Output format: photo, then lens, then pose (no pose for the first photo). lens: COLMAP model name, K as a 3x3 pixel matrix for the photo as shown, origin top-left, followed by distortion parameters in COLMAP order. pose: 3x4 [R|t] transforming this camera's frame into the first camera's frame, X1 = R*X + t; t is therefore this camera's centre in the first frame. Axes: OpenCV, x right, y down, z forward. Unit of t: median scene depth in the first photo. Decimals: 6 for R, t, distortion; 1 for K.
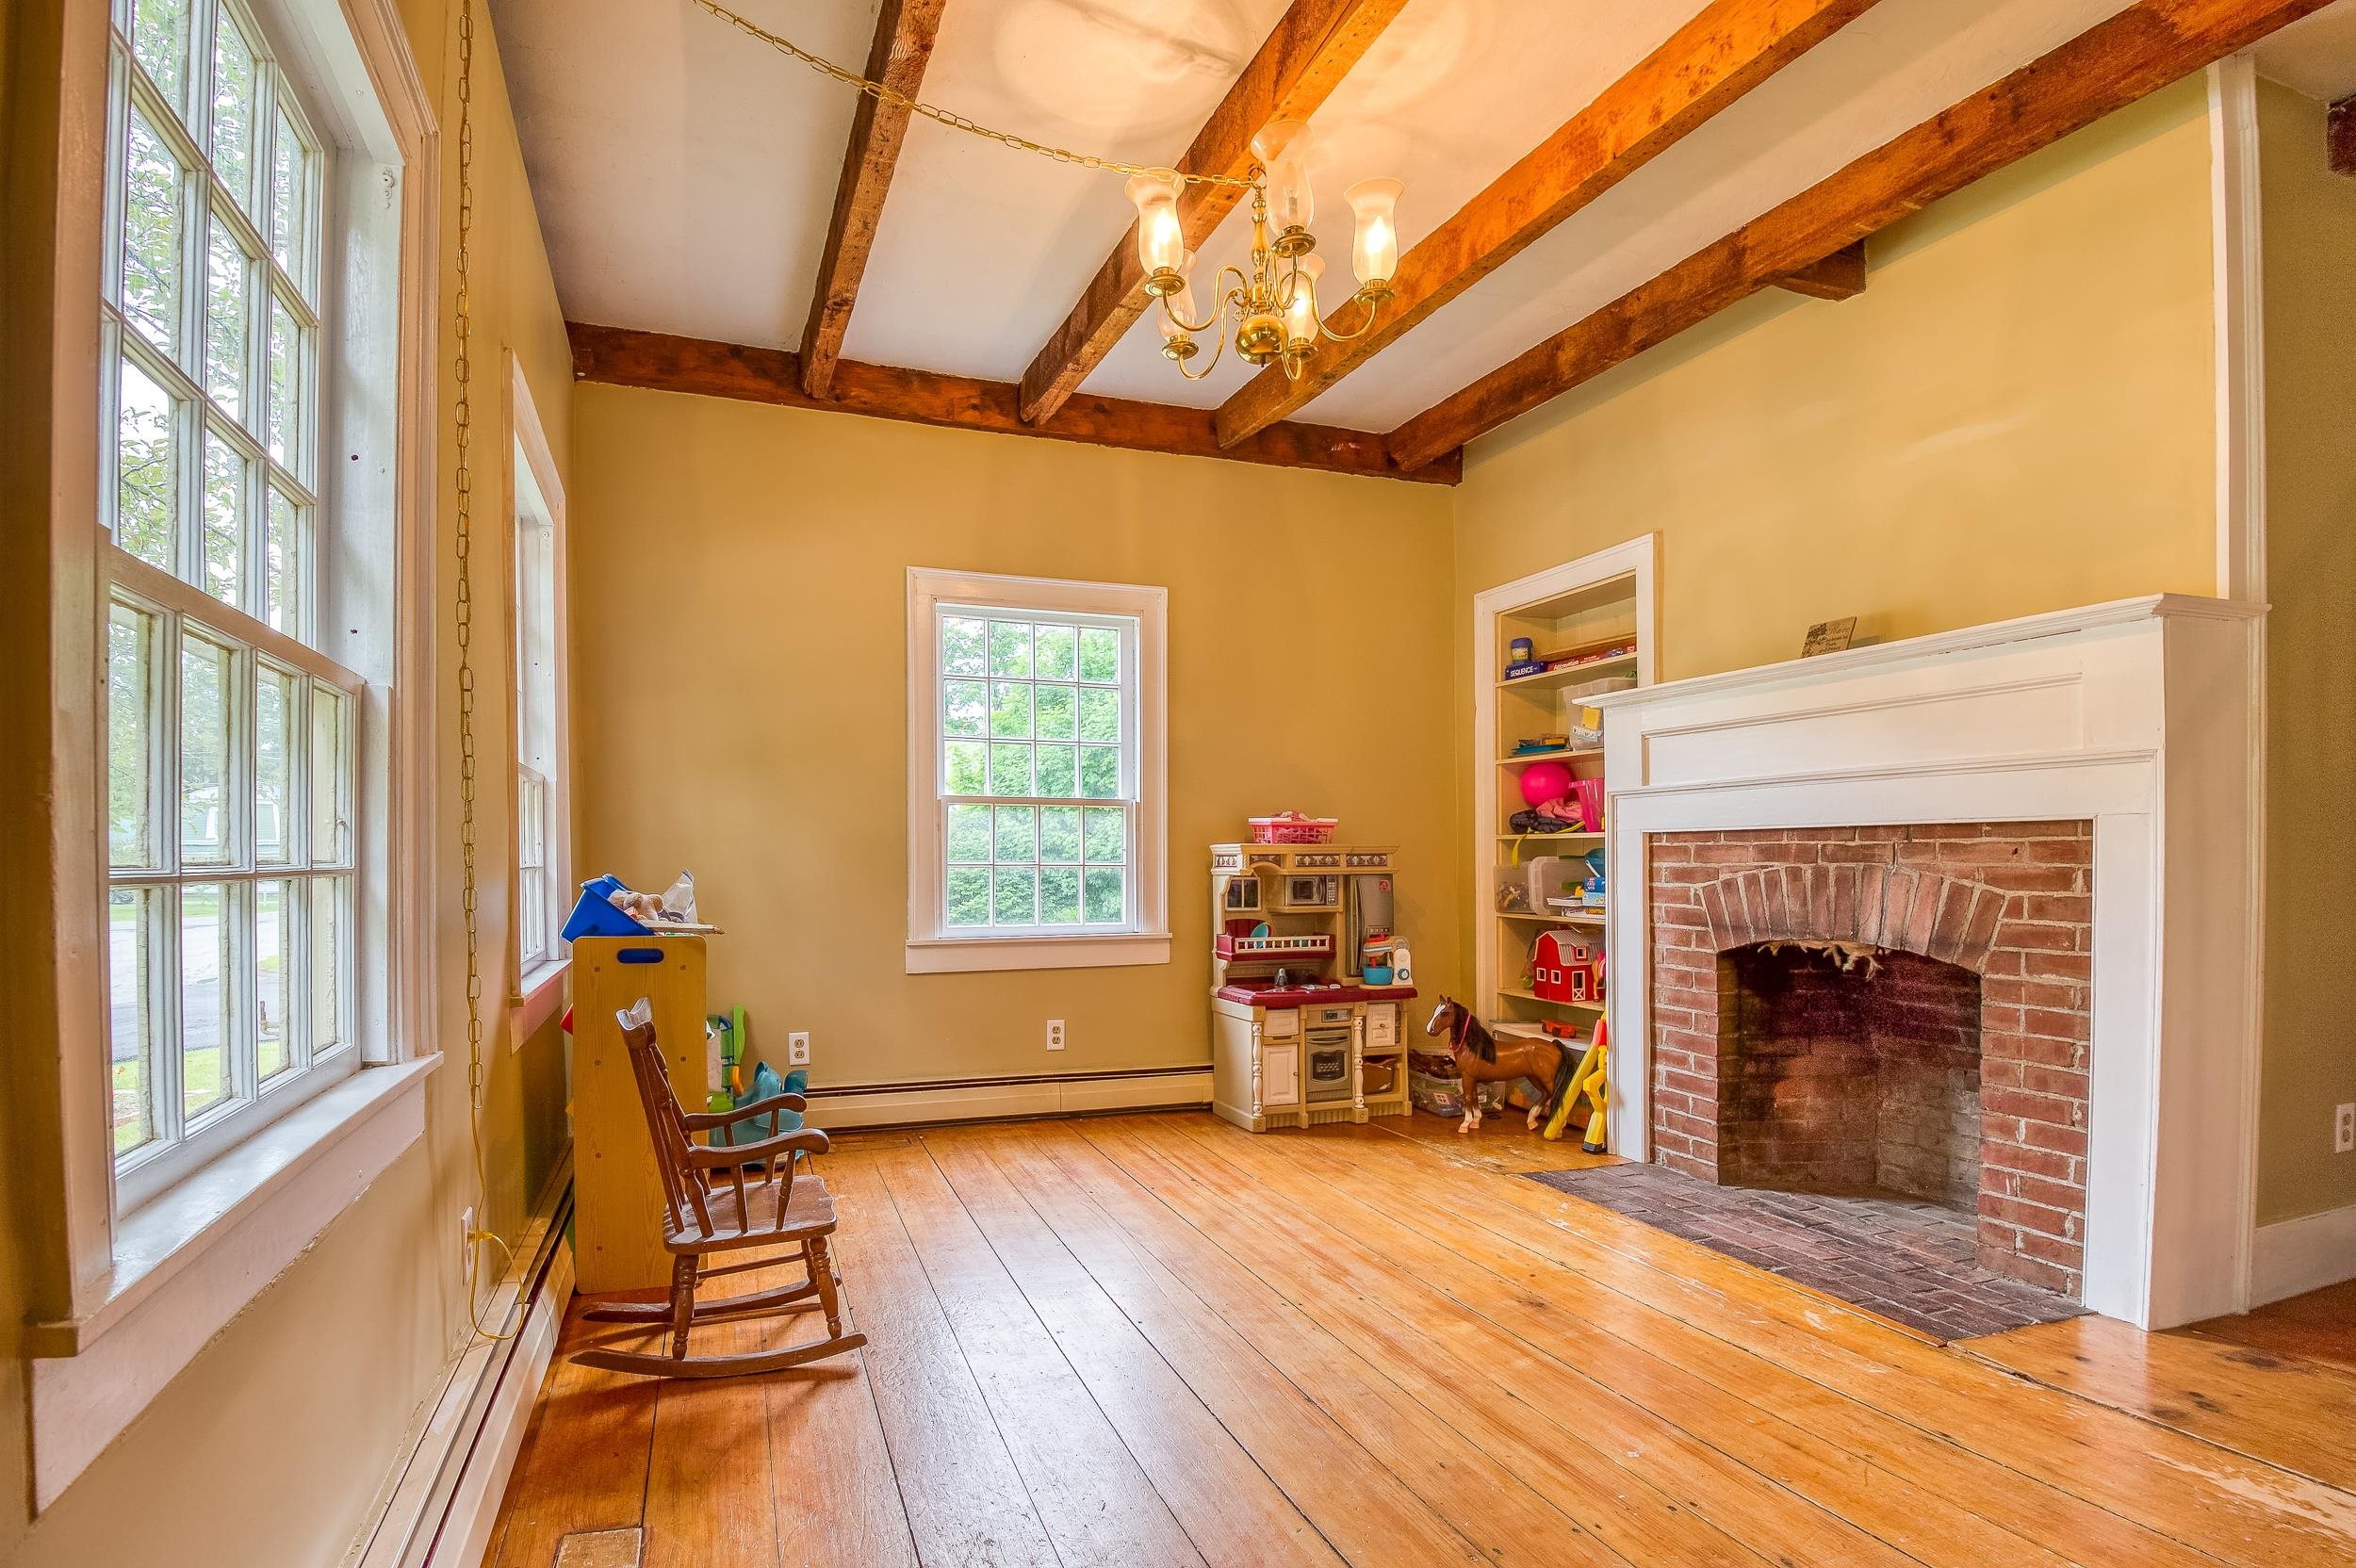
lens RADIAL K [[1092.4, 0, 1178.5], [0, 1092.4, 794.4], [0, 0, 1]] dist [-0.004103, -0.024946]
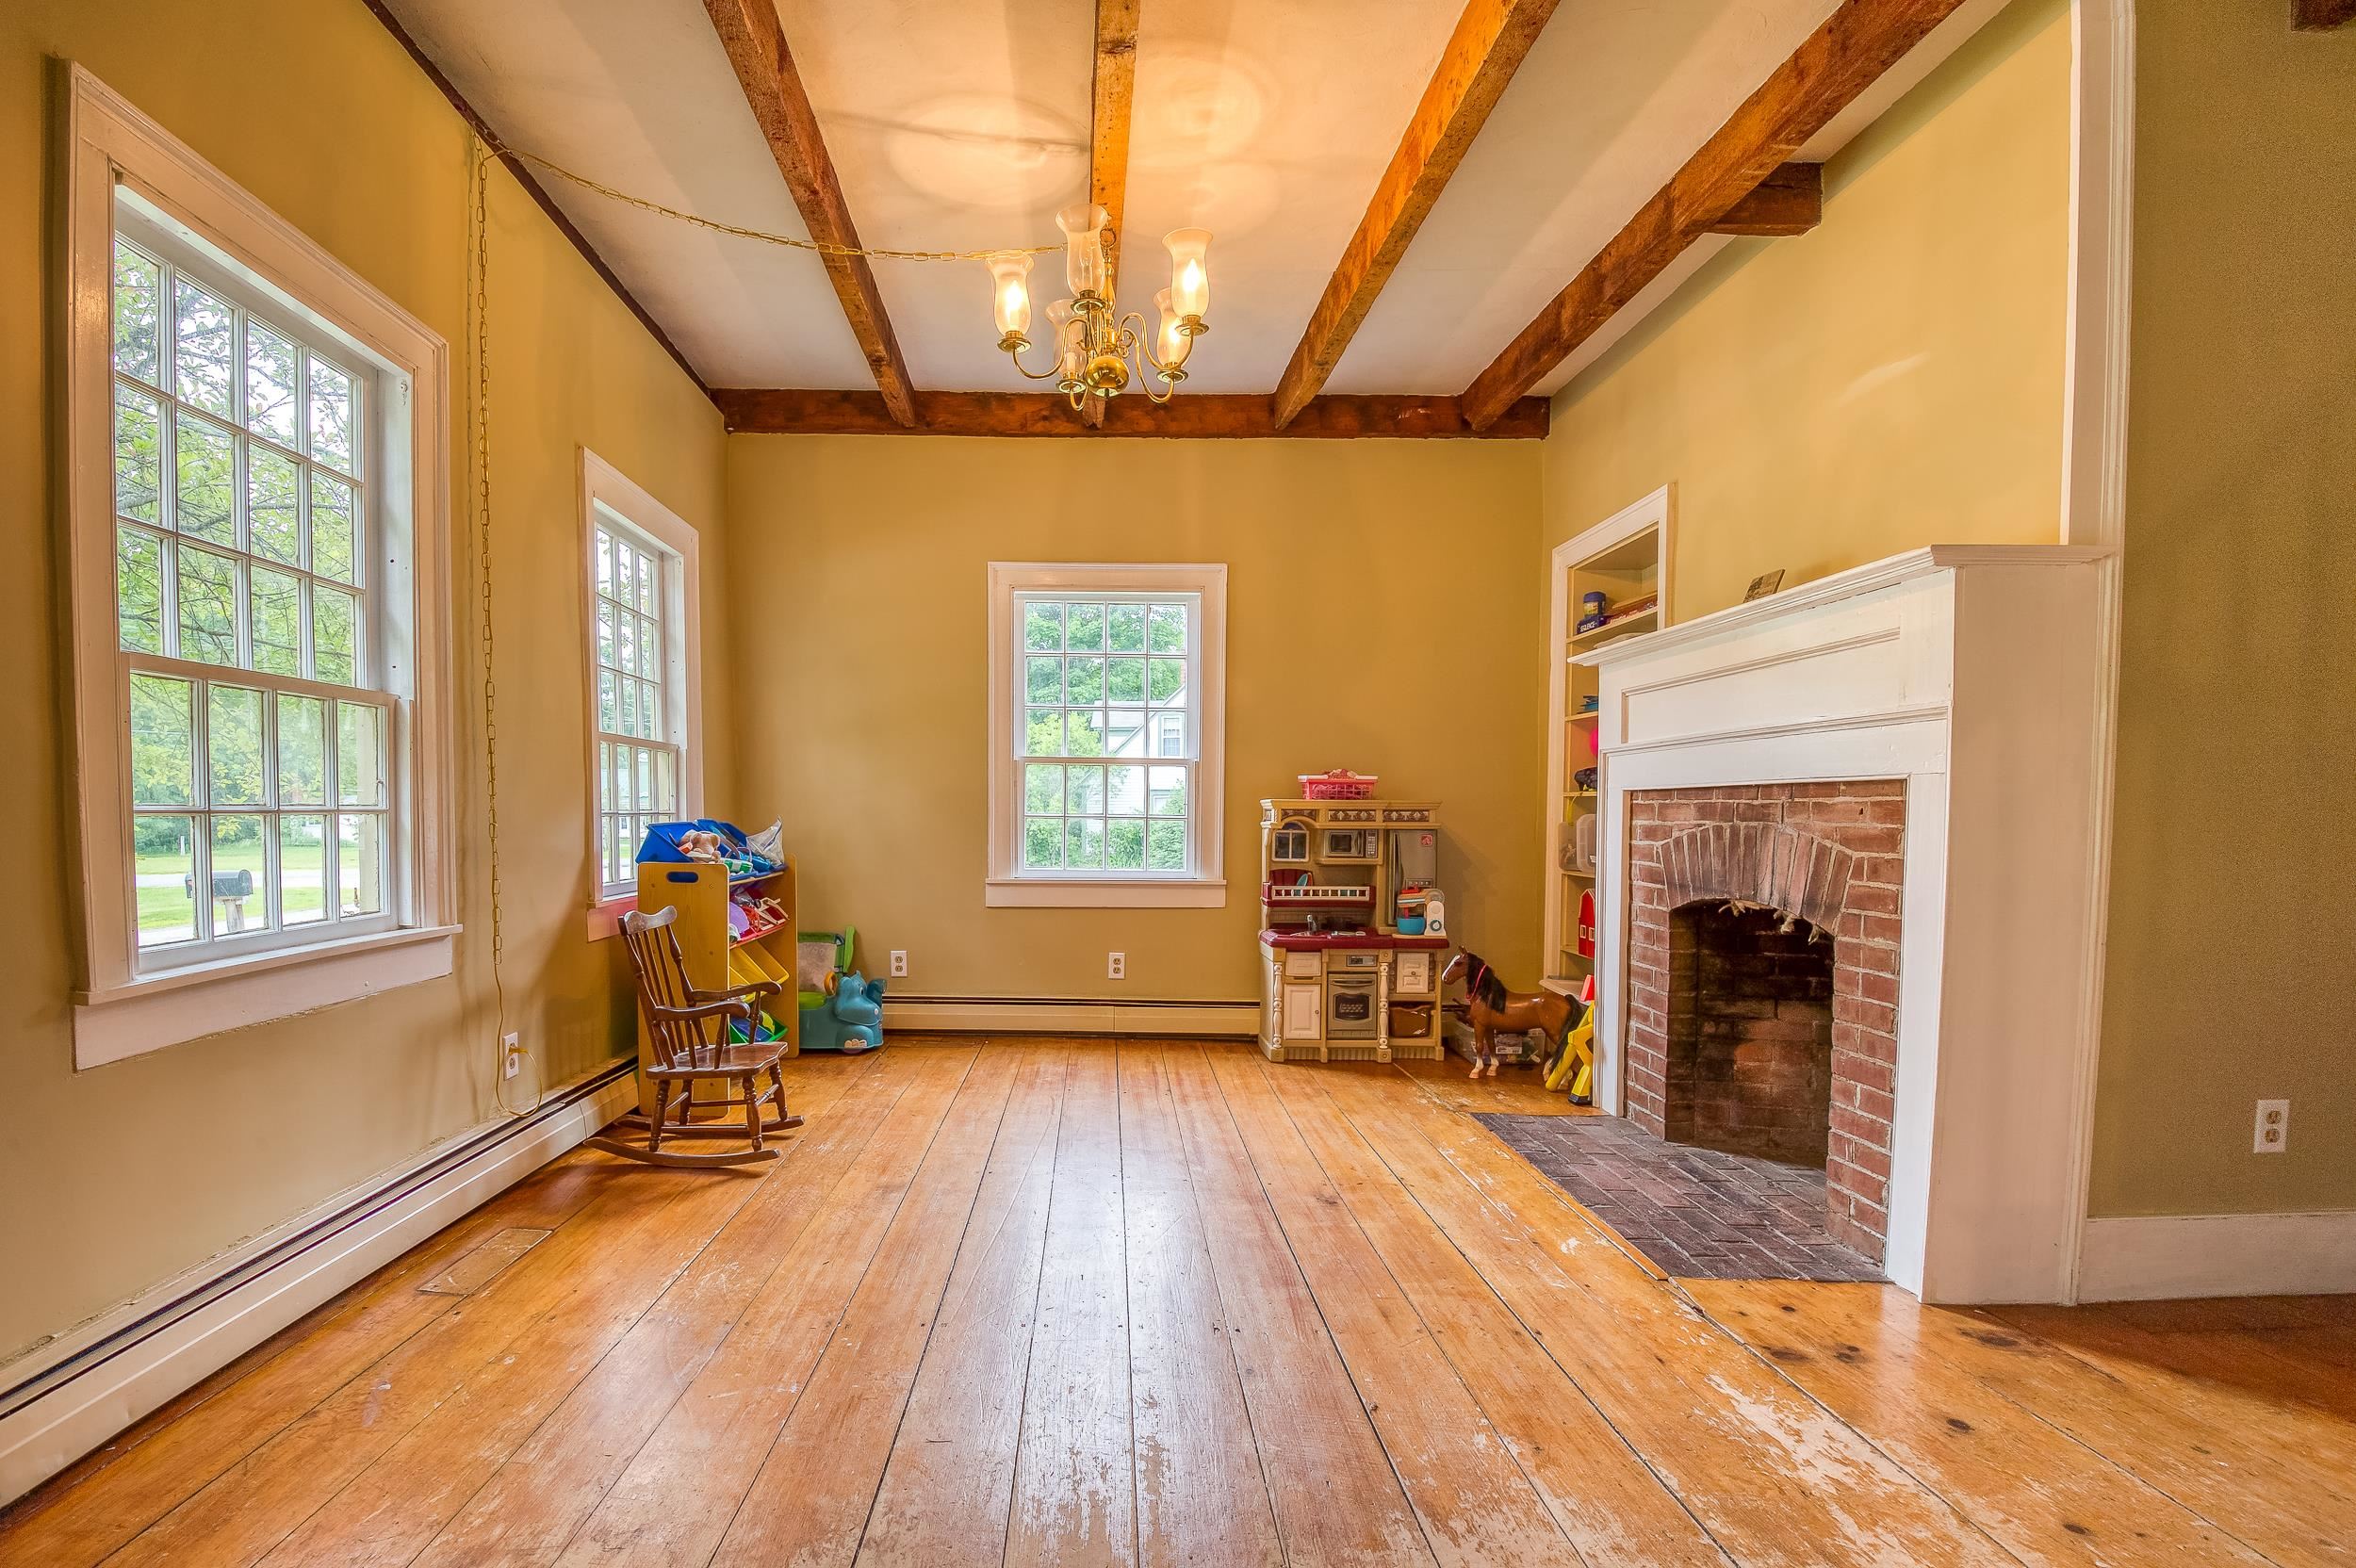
lens RADIAL K [[1113.3, 0, 1172.3], [0, 1113.3, 779.8], [0, 0, 1]] dist [-0.006917, -0.026932]
pose [[0.952509, 0.000654, -0.304509, 0.349043], [0.007848, 0.999613, 0.026695, -0.005265], [0.304409, -0.027817, 0.952135, -0.099135]]
